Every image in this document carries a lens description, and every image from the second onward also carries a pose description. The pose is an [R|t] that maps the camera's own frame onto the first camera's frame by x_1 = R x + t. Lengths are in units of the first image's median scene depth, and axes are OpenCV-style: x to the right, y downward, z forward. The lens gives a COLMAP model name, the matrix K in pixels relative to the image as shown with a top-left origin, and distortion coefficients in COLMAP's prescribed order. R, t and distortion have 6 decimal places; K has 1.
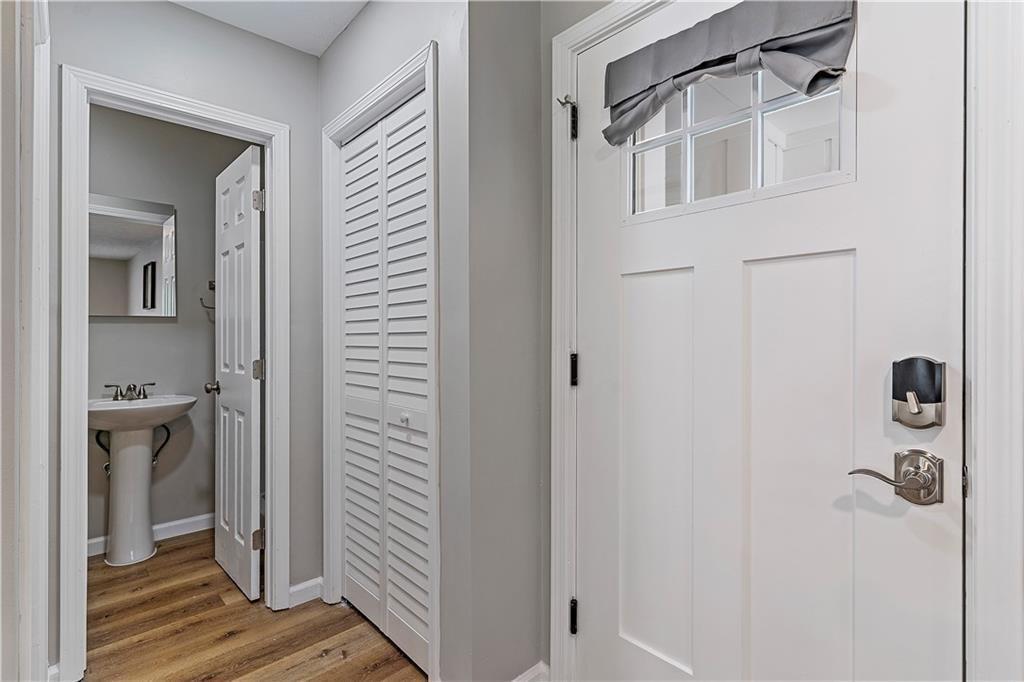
lens RADIAL K [[487.2, 0, 513.2], [0, 487.2, 339.4], [0, 0, 1]] dist [-0.000905, 0.000098]
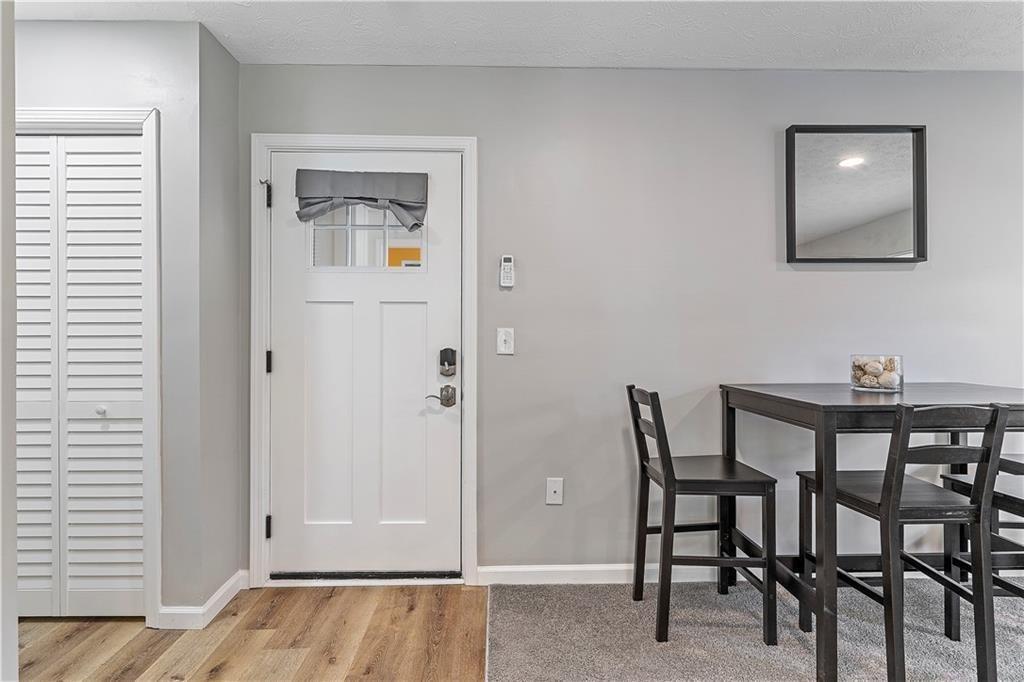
lens RADIAL K [[489.8, 0, 512.0], [0, 489.8, 341.0], [0, 0, 1]] dist [0.003017, 0.000865]
pose [[0.665127, -0.002823, 0.746725, -0.644860], [-0.000056, 0.999993, 0.003831, -0.008492], [-0.746730, -0.002590, 0.665122, -0.715566]]
